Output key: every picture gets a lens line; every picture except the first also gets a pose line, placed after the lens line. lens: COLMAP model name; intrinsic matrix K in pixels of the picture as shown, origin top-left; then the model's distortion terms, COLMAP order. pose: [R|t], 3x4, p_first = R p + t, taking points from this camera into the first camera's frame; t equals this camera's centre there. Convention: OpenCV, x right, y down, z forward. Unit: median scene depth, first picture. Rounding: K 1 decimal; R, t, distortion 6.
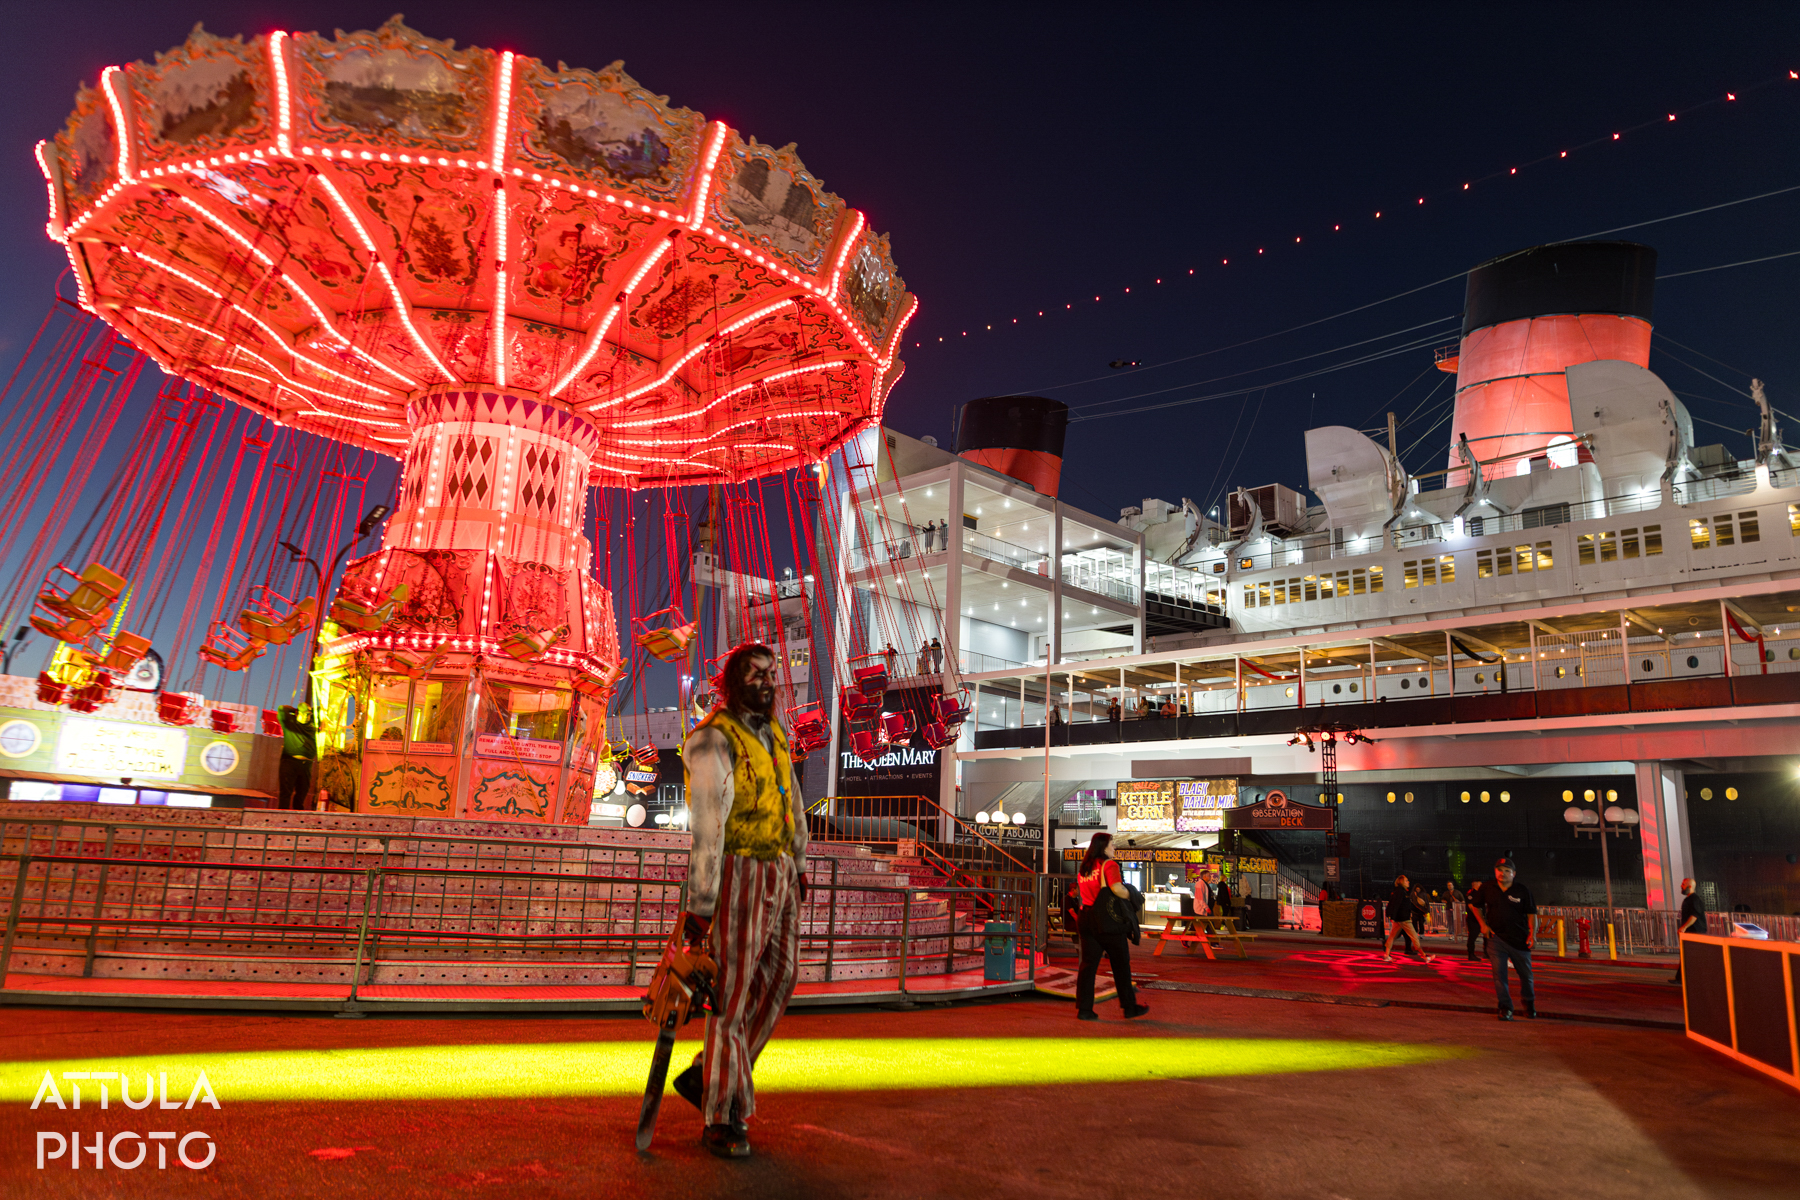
lens RADIAL K [[1234.2, 0, 900.0], [0, 1234.2, 600.0], [0, 0, 1]] dist [0.000549, -0.000112]
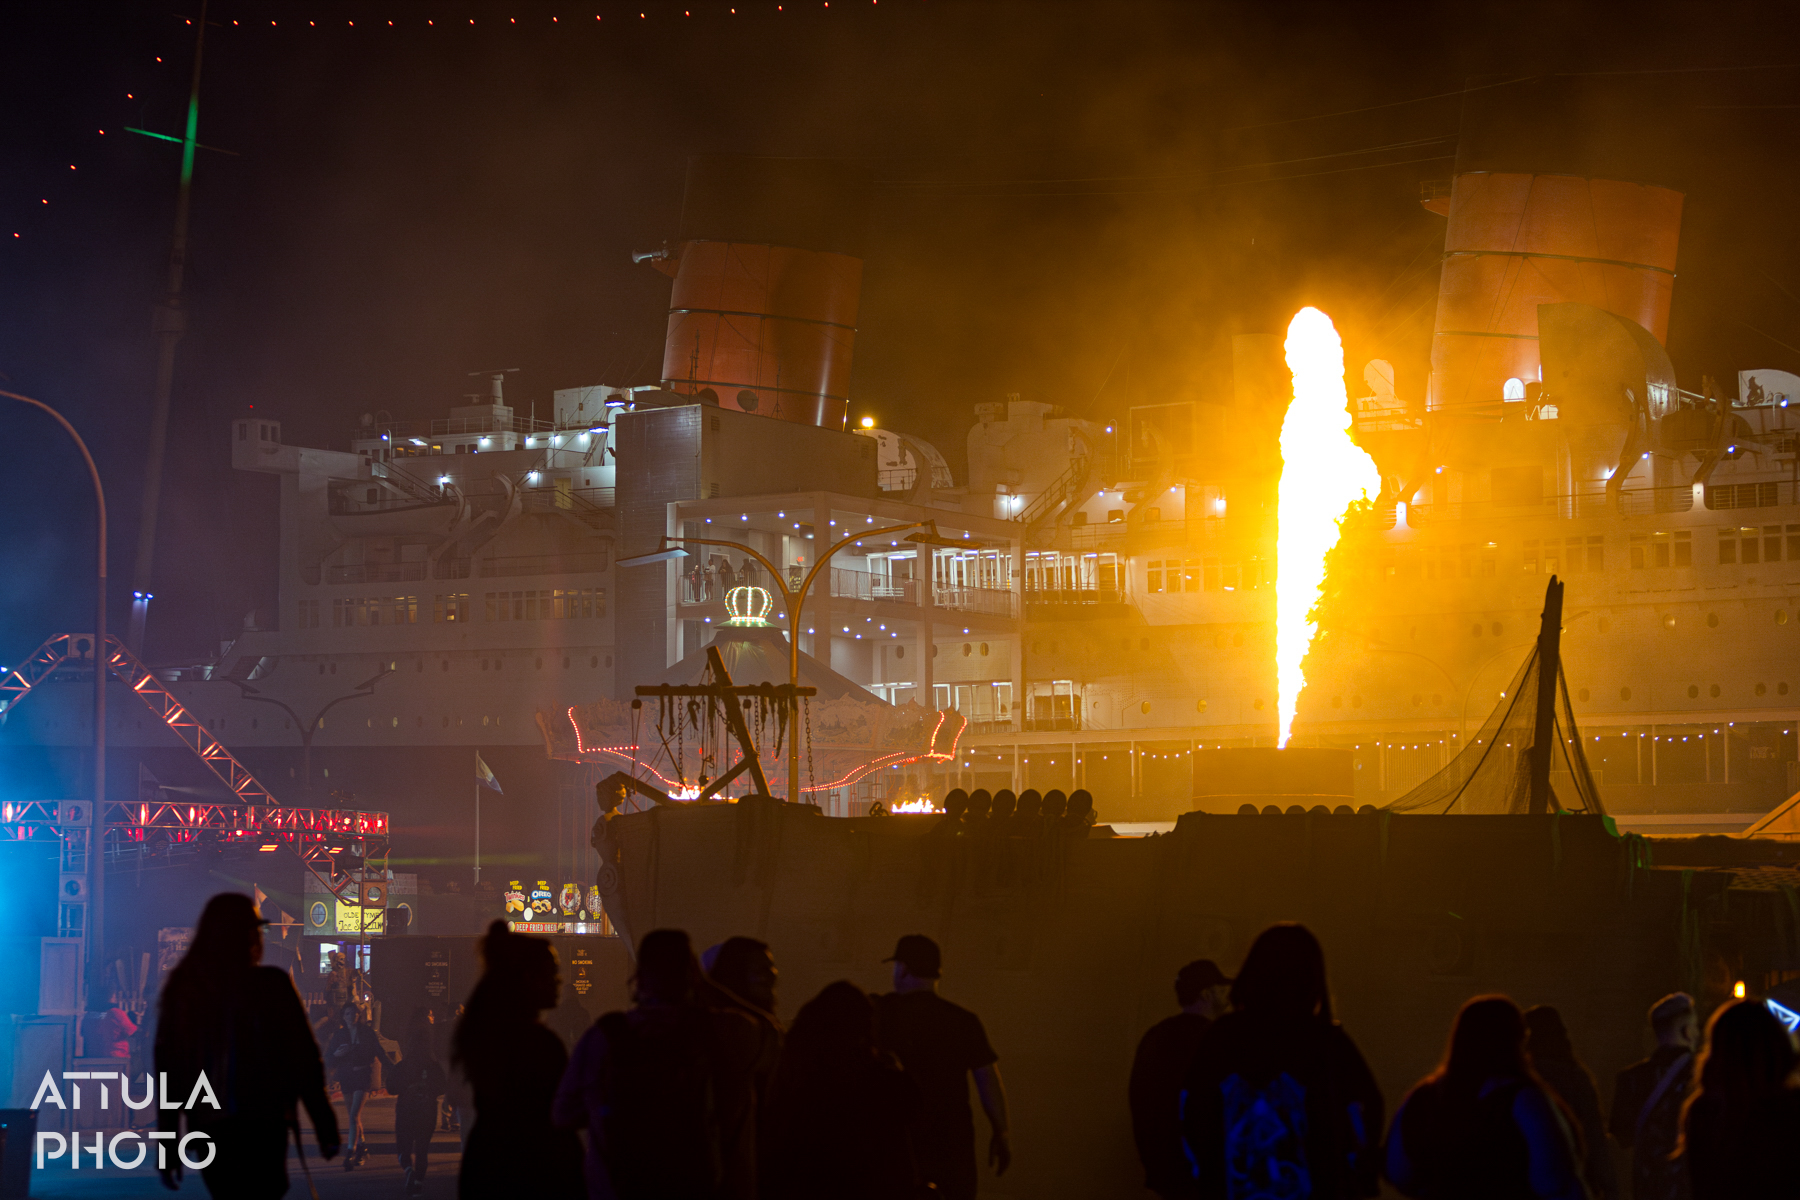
lens RADIAL K [[3644.9, 0, 900.0], [0, 3644.9, 600.0], [0, 0, 1]] dist [0.298101, -0.034581]
pose [[0.981075, -0.029688, 0.191338, -0.295953], [0.001838, 0.989559, 0.144116, -0.305989], [-0.193619, -0.141037, 0.970886, -1.134468]]
